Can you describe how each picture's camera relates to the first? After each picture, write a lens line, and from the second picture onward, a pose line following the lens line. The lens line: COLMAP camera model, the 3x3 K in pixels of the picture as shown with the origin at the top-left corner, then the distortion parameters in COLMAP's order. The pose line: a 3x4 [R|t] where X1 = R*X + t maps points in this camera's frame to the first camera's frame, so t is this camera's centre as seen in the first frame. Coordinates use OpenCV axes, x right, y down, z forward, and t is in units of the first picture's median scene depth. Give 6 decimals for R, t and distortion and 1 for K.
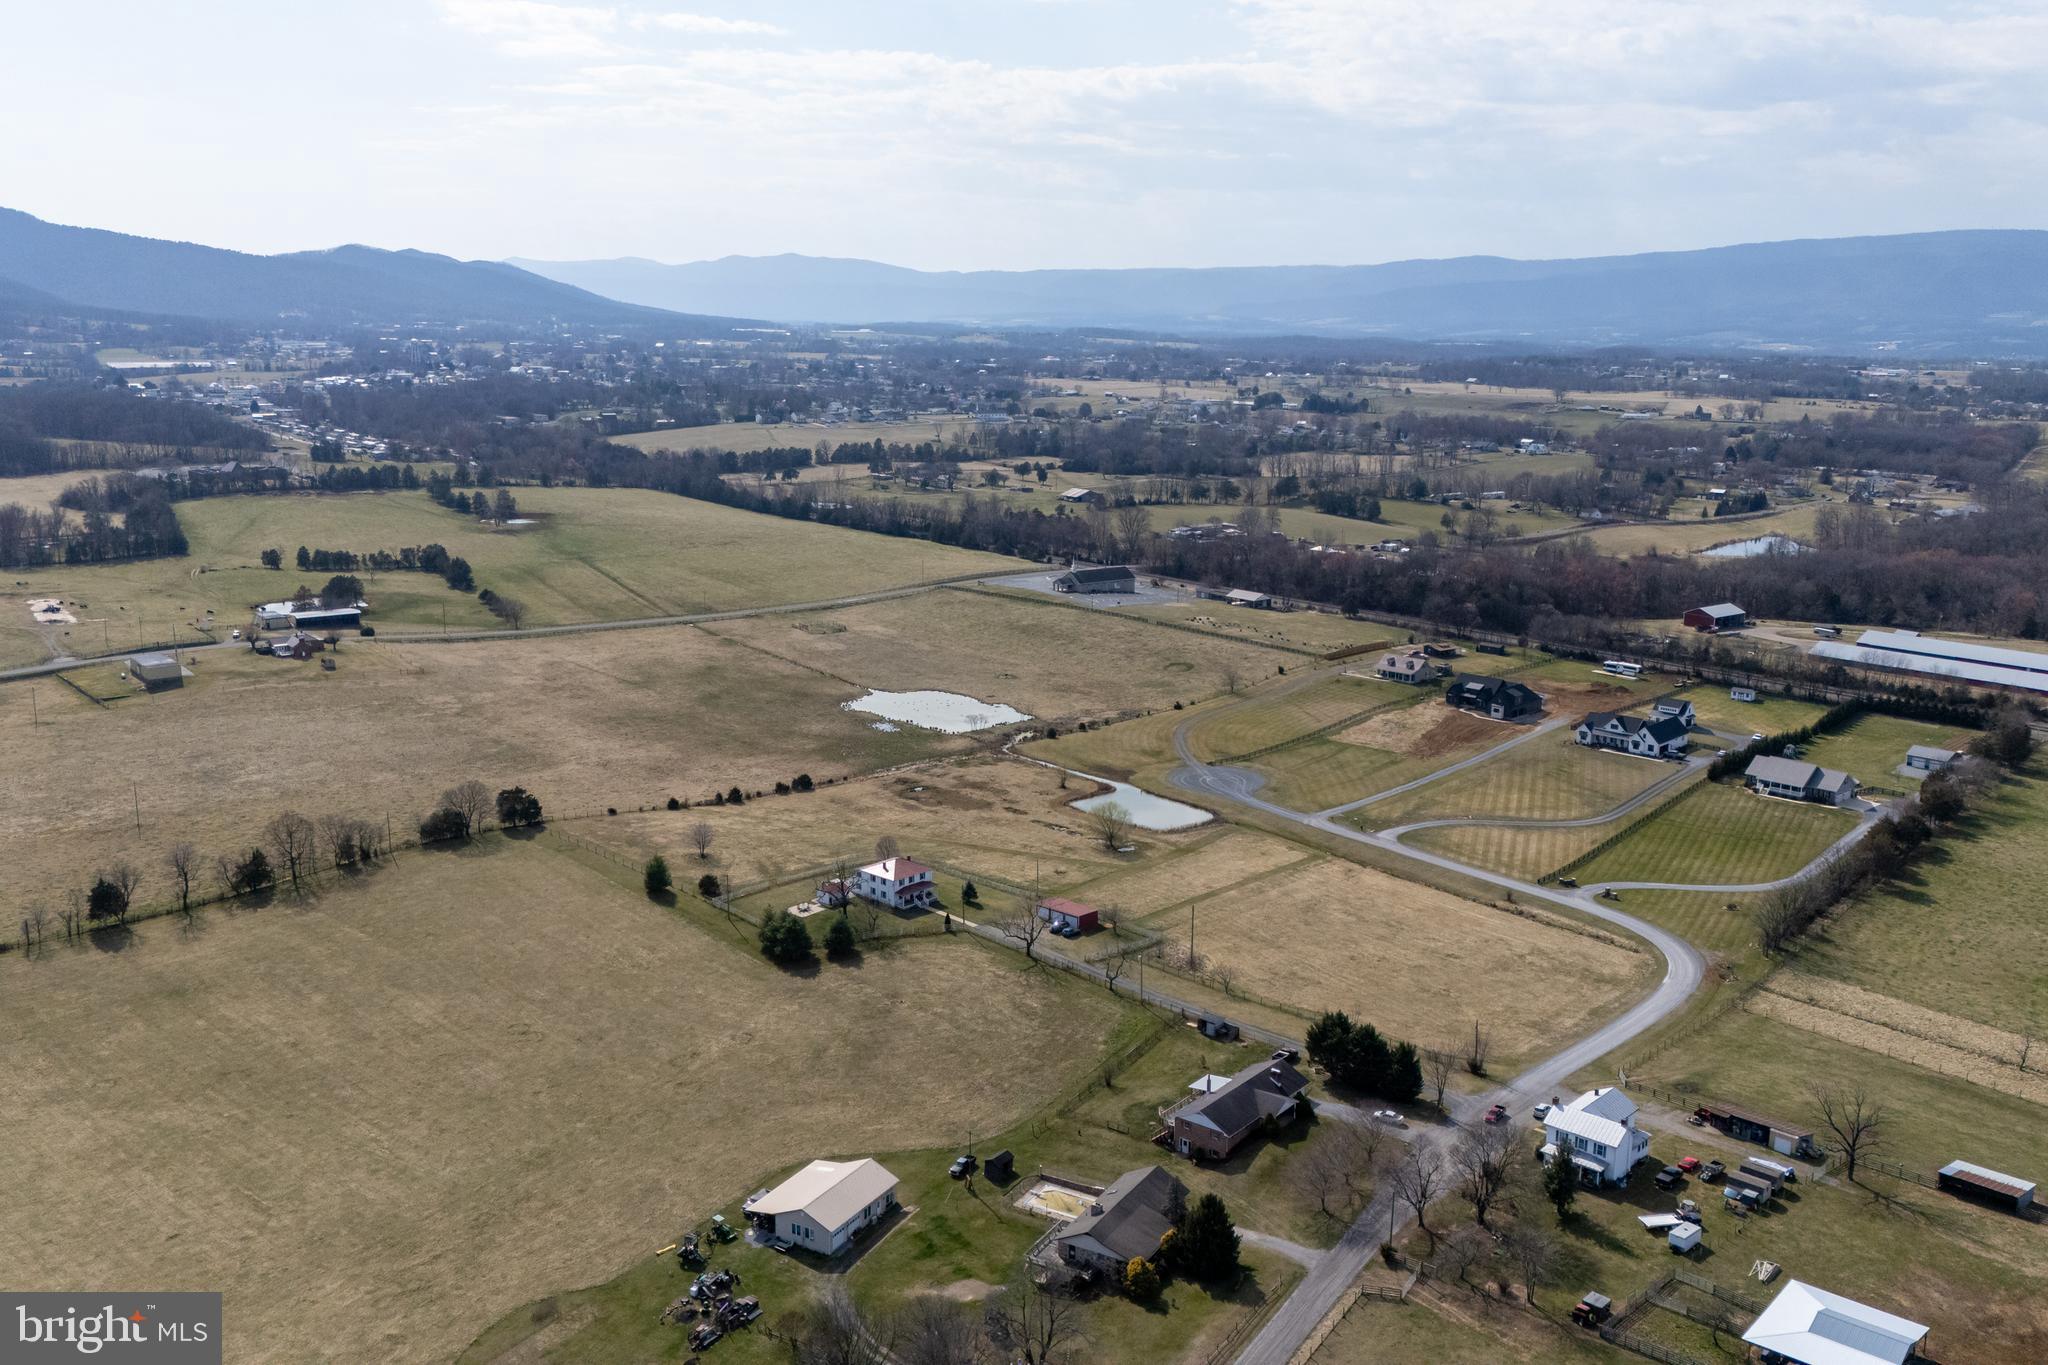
lens RADIAL K [[1769.1, 0, 1028.8], [0, 1769.1, 676.1], [0, 0, 1]] dist [0.110066, -0.151685]
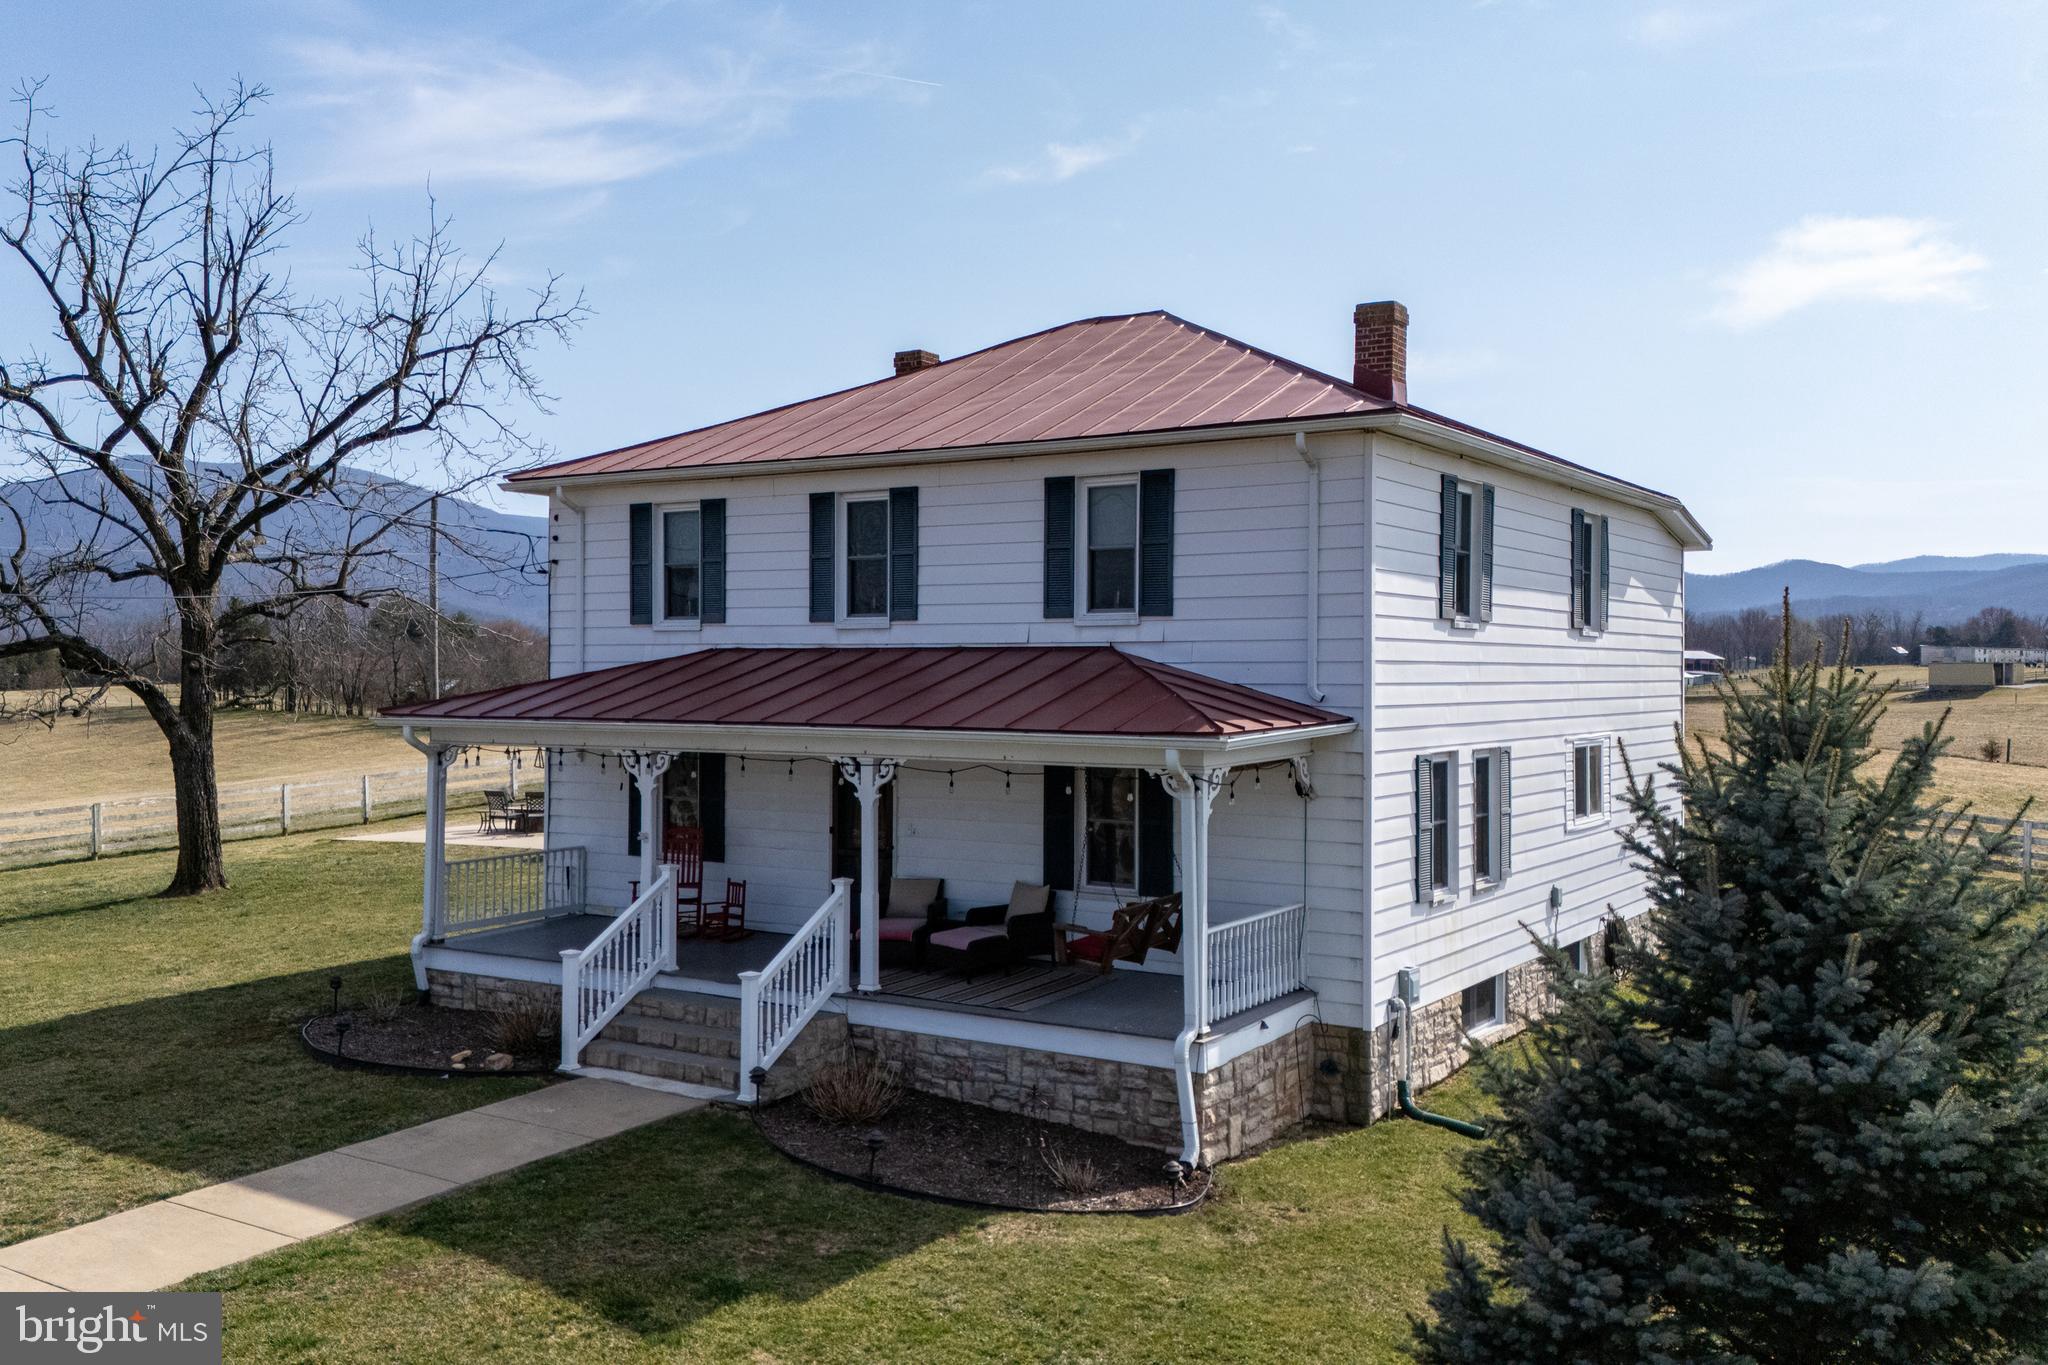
lens RADIAL K [[1769.1, 0, 1029.1], [0, 1769.1, 685.4], [0, 0, 1]] dist [0.110066, -0.151685]
pose [[0.180088, -0.001980, -0.983648, -0.011671], [-0.202747, 0.978451, -0.039088, 0.105809], [0.962529, 0.206471, 0.175806, 0.881410]]
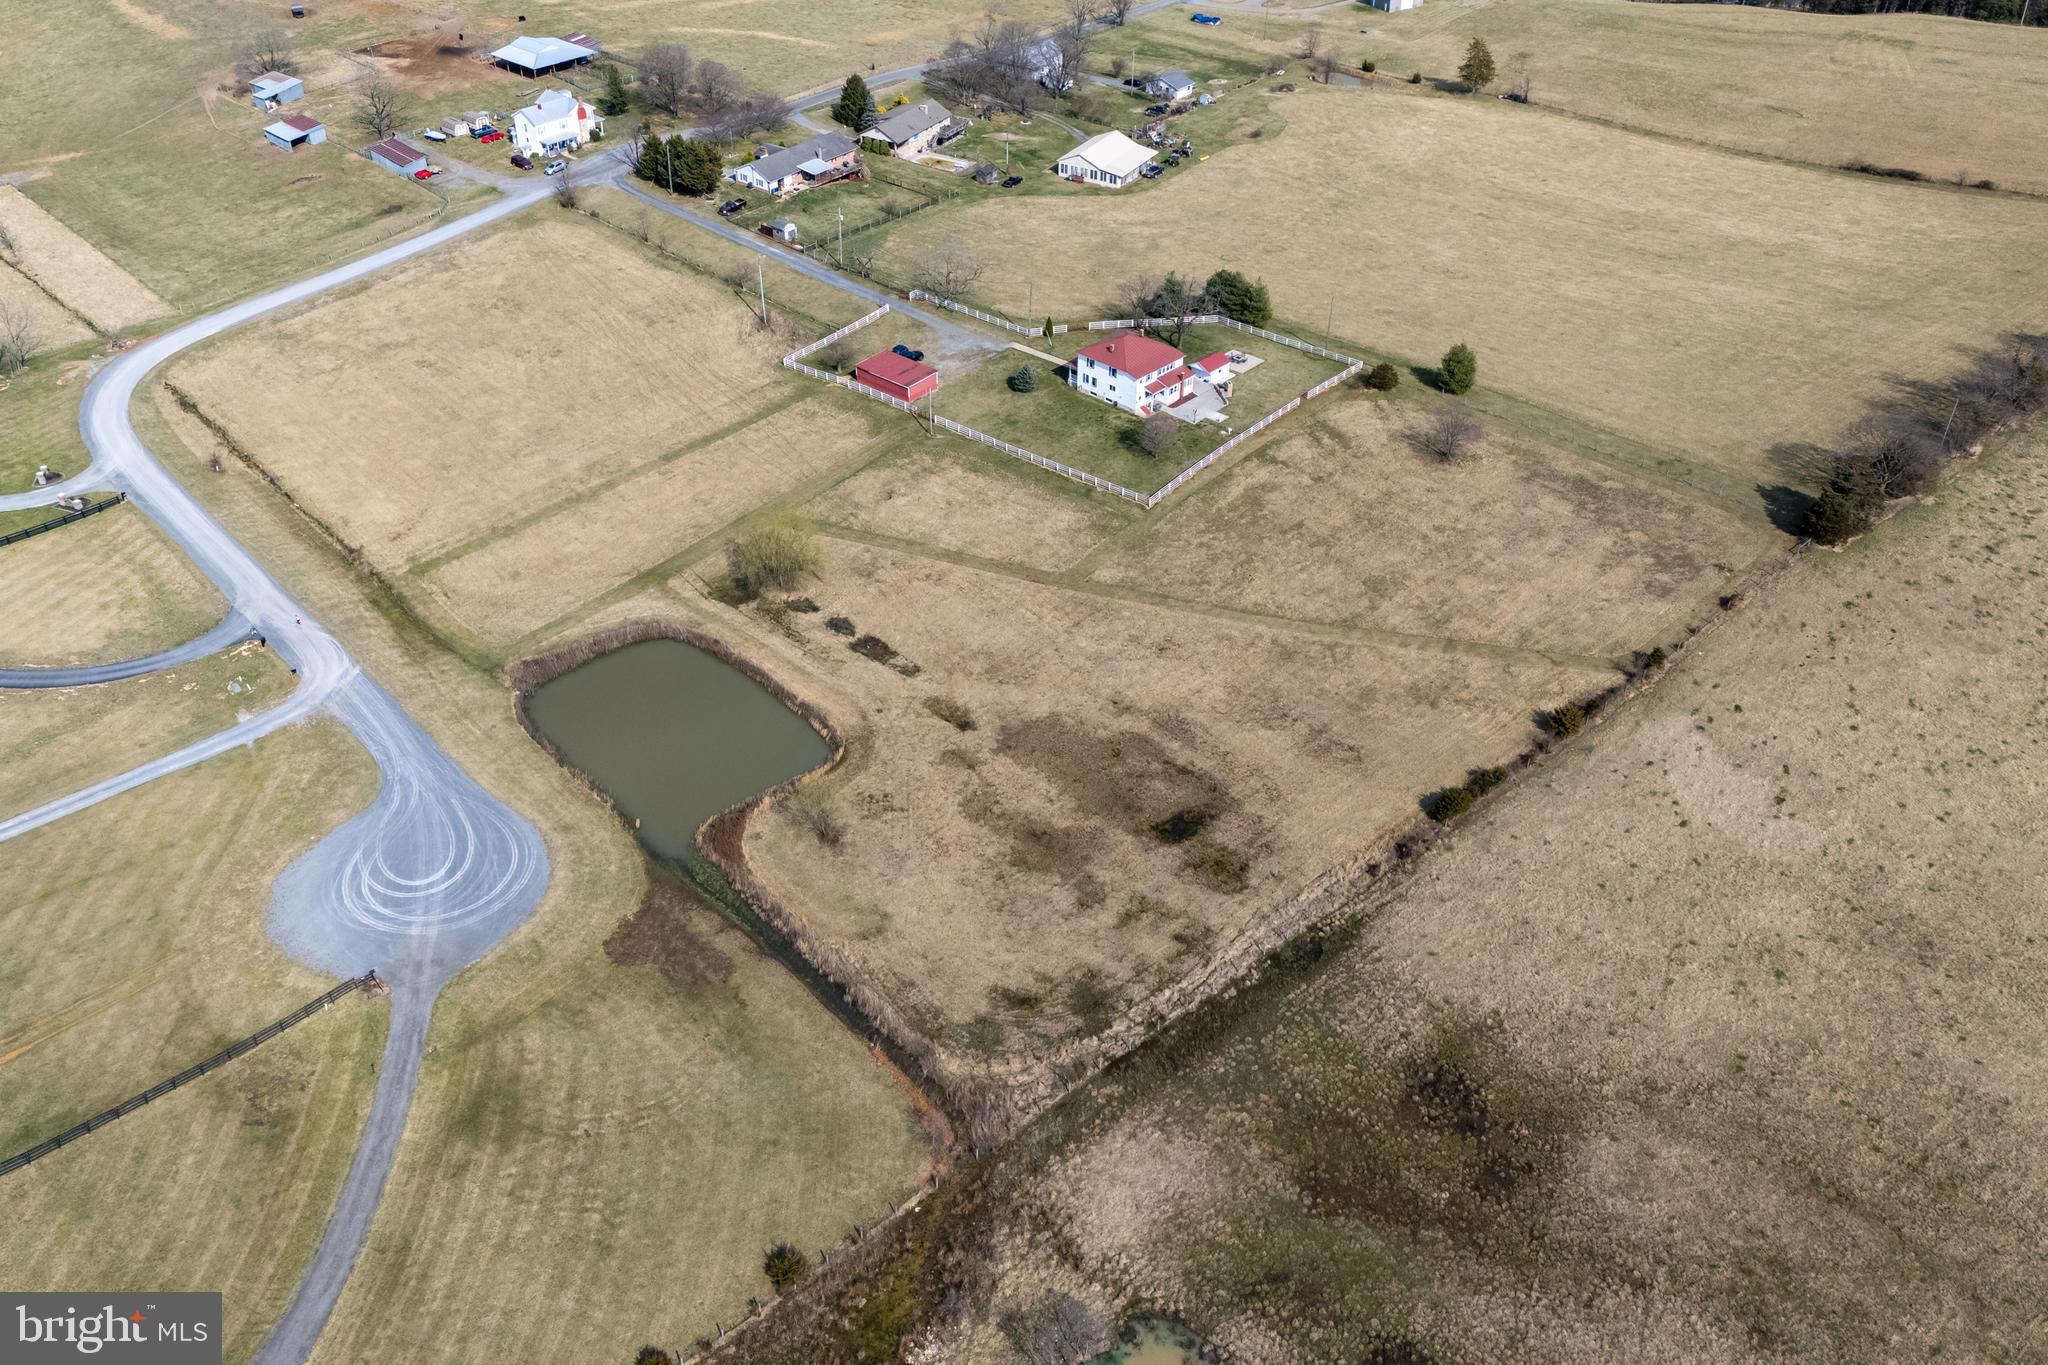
lens RADIAL K [[1769.1, 0, 1024.0], [0, 1769.1, 682.9], [0, 0, 1]] dist [0.110066, -0.151685]
pose [[-0.999848, -0.014098, -0.010297, -0.023849], [-0.017132, 0.678774, 0.734148, -0.299136], [-0.003361, 0.734212, -0.678912, 1.426895]]
